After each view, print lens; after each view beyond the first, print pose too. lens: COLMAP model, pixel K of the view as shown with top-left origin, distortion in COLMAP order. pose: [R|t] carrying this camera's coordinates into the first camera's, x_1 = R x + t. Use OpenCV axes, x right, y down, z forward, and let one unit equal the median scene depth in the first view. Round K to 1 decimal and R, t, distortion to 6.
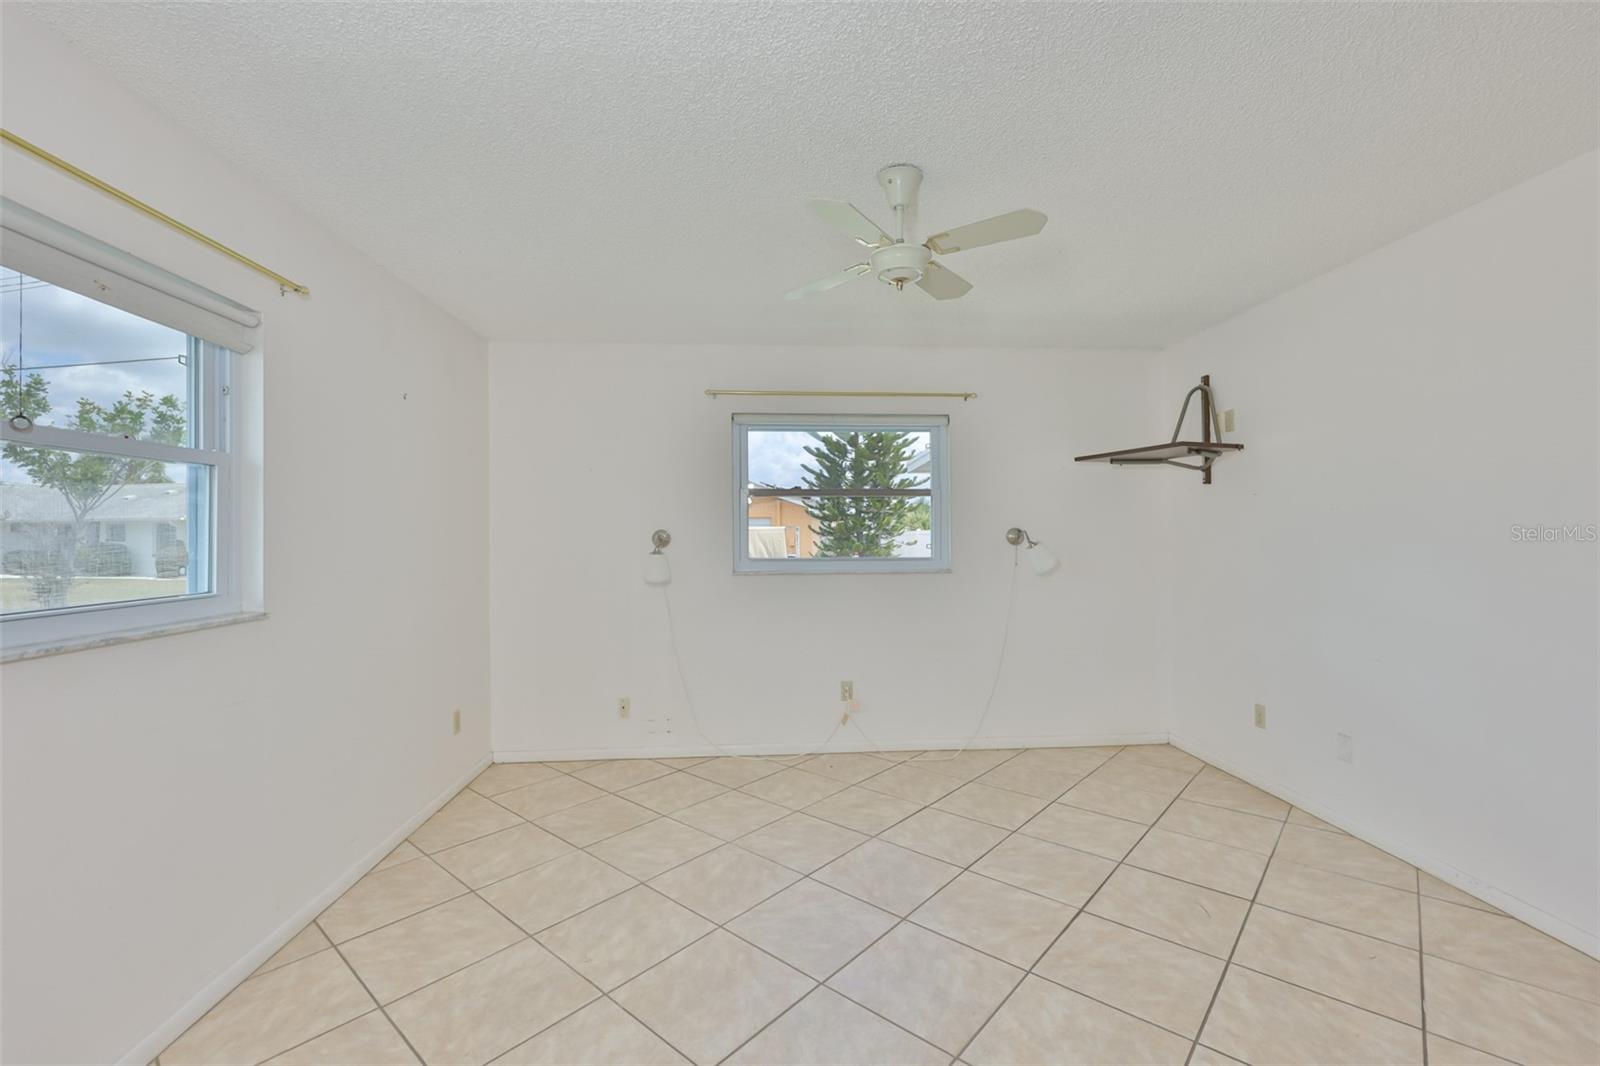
lens RADIAL K [[690.2, 0, 813.5], [0, 690.2, 527.9], [0, 0, 1]] dist [-0.003950, 0.000378]
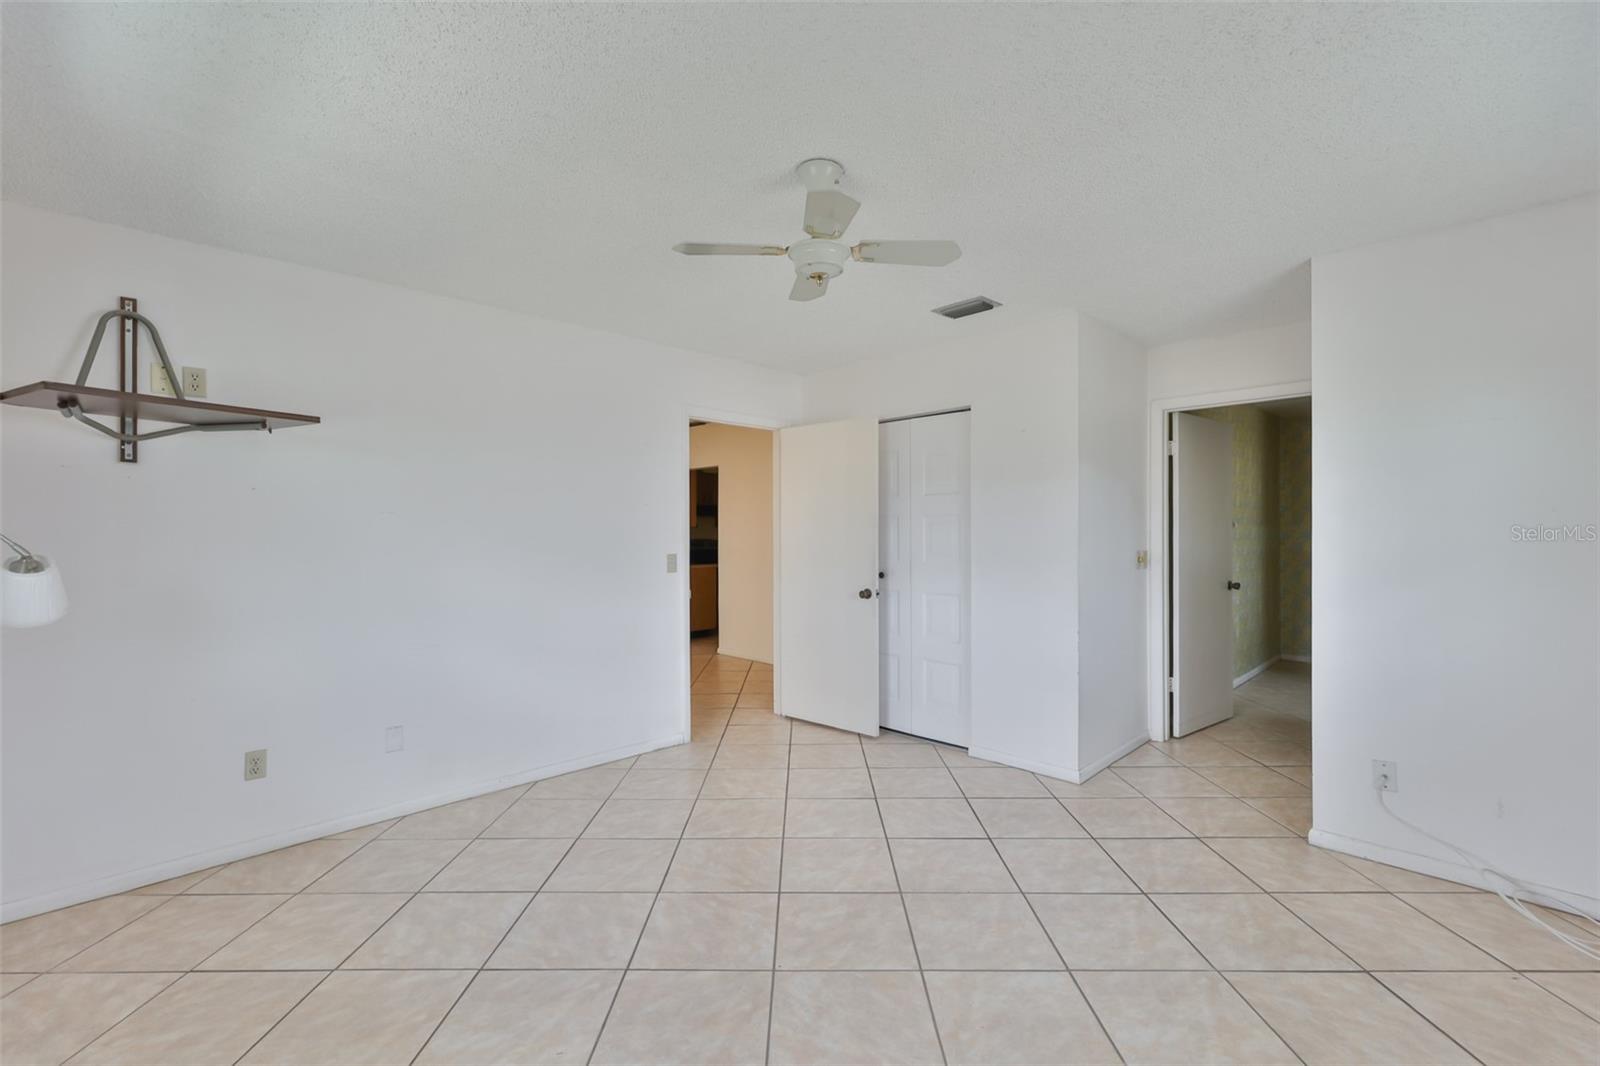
lens RADIAL K [[690.2, 0, 799.6], [0, 690.2, 539.3], [0, 0, 1]] dist [-0.003950, 0.000378]
pose [[-0.653159, 0.007813, 0.757181, -0.355124], [0.004973, 0.999969, -0.006028, 0.018004], [-0.757205, -0.000171, -0.653178, 0.990757]]
